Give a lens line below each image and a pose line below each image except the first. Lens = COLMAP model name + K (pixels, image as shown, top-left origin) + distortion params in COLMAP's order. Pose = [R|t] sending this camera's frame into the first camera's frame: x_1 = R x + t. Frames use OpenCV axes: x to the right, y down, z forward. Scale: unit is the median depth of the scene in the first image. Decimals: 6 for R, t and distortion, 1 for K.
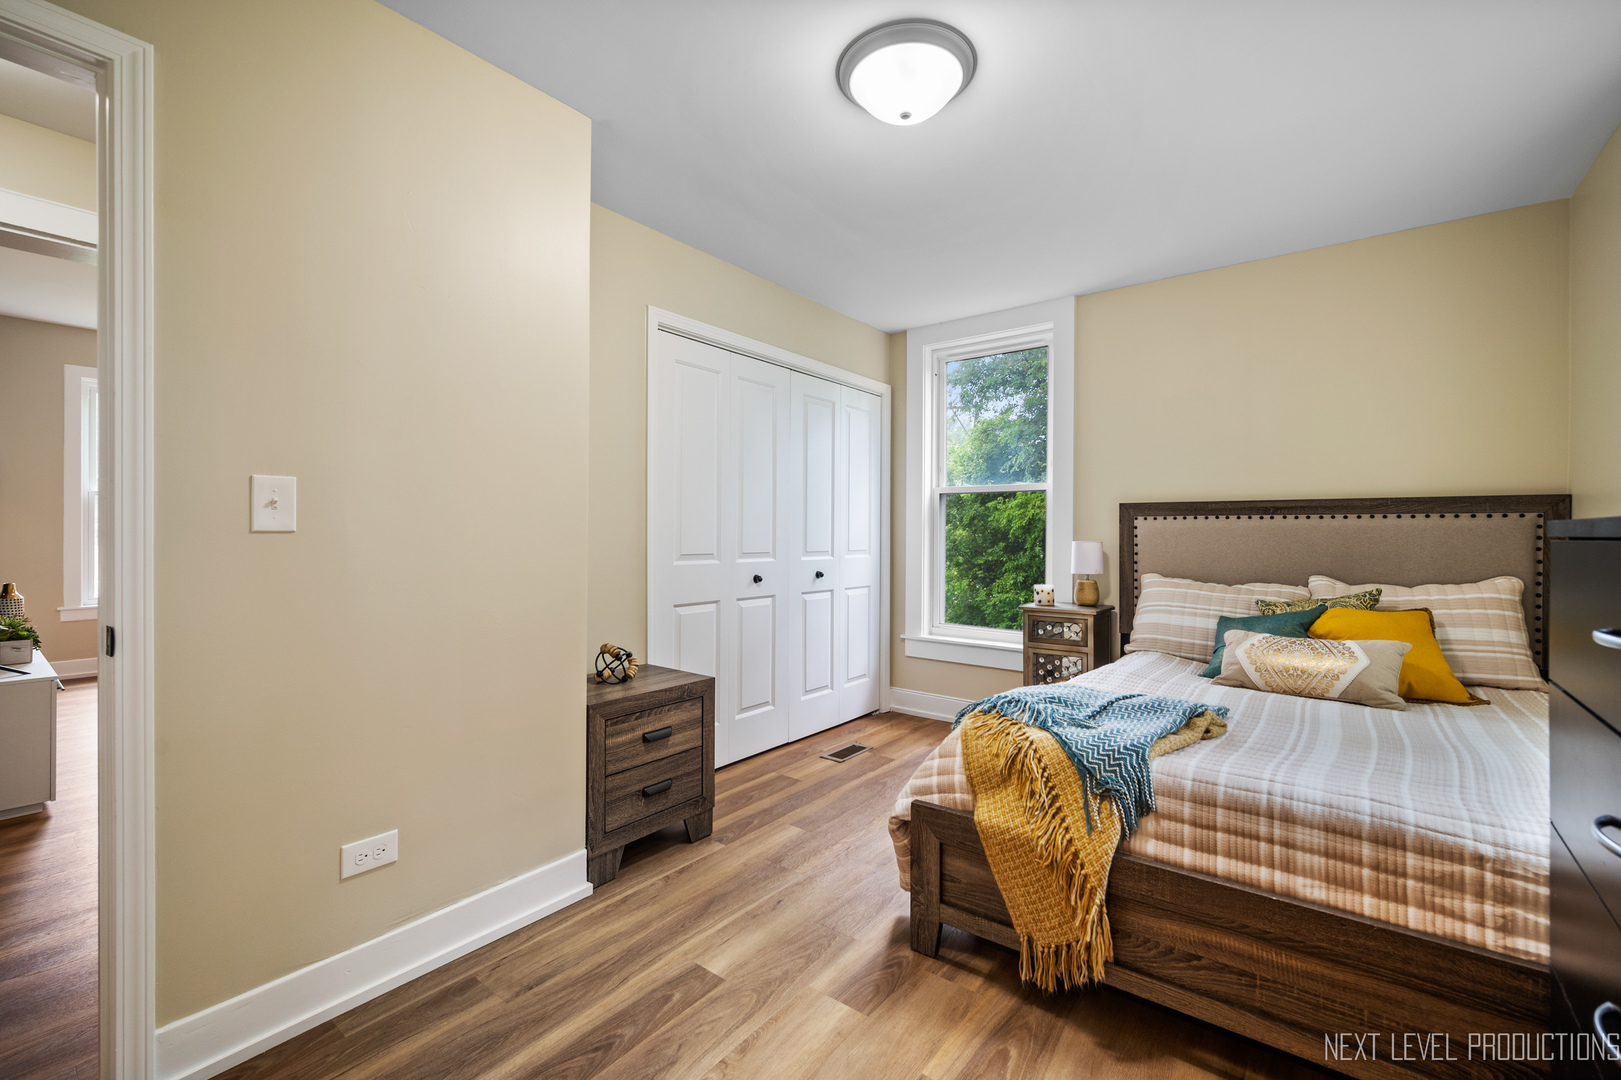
lens RADIAL K [[686.1, 0, 823.7], [0, 686.1, 538.5], [0, 0, 1]] dist [-0.000482, 0.000071]
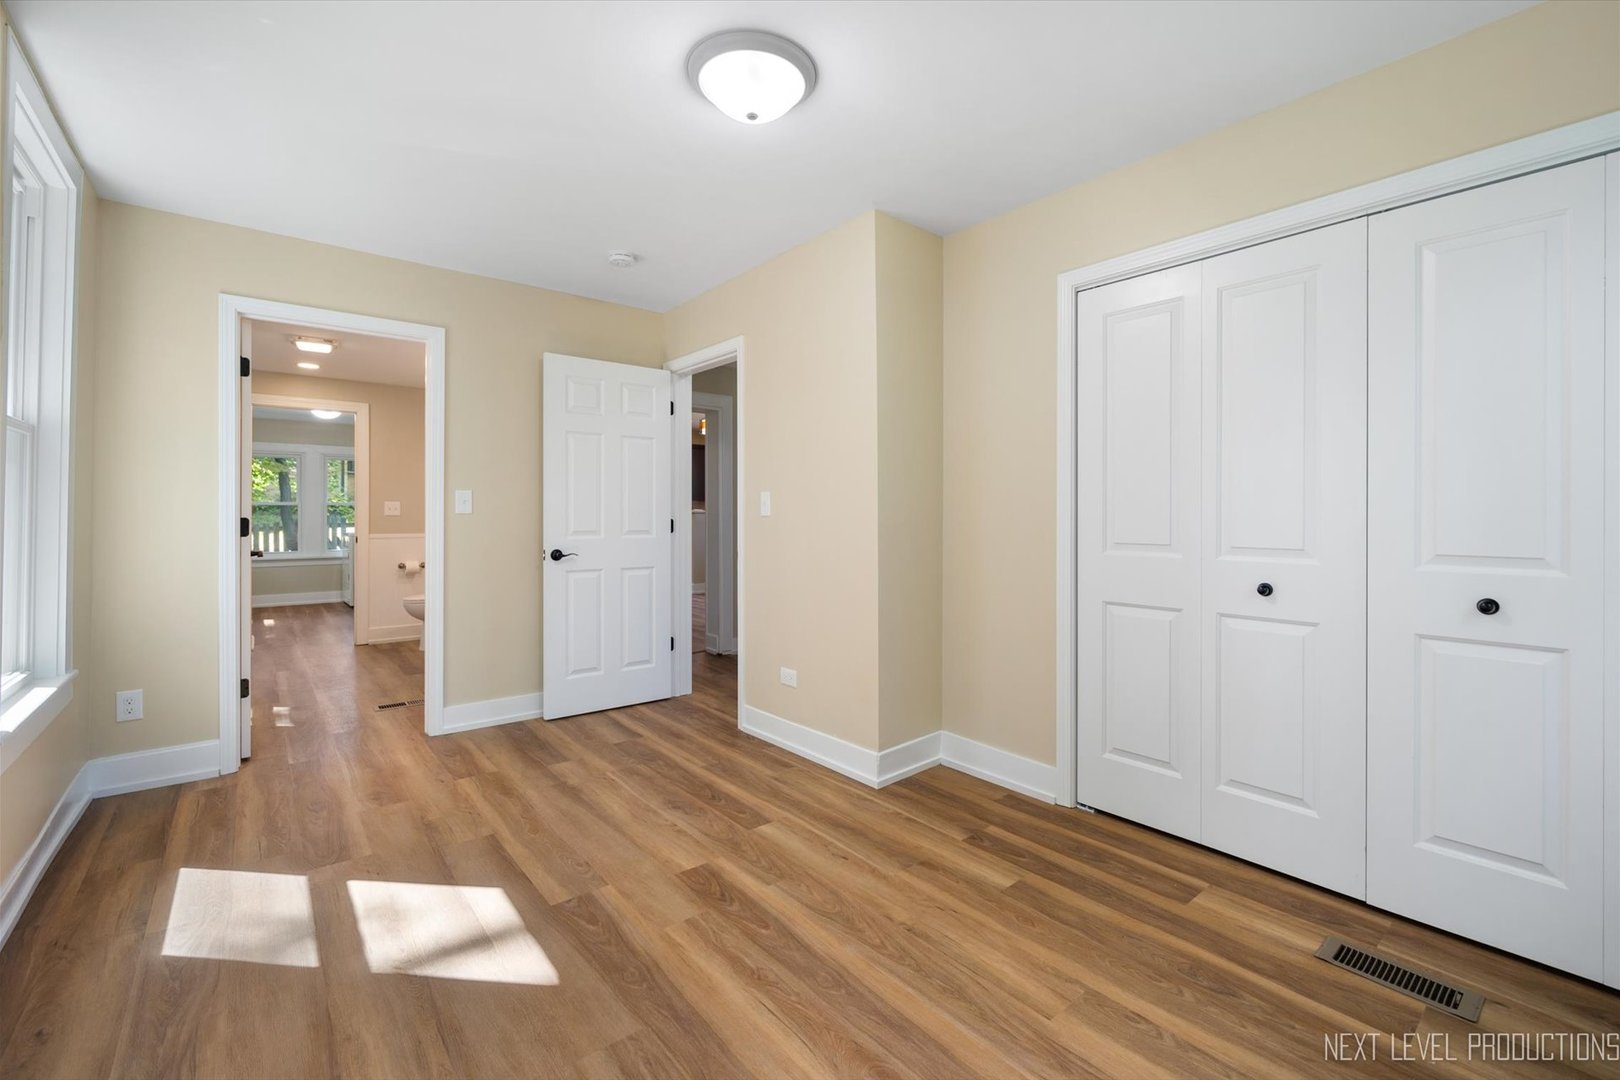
lens RADIAL K [[685.7, 0, 823.2], [0, 685.7, 538.5], [0, 0, 1]] dist [-0.000482, 0.000071]
pose [[-0.231868, 0.009906, -0.972697, 1.023414], [-0.018436, 0.999724, 0.014576, 0.017169], [0.972573, 0.021312, -0.231621, 1.260183]]
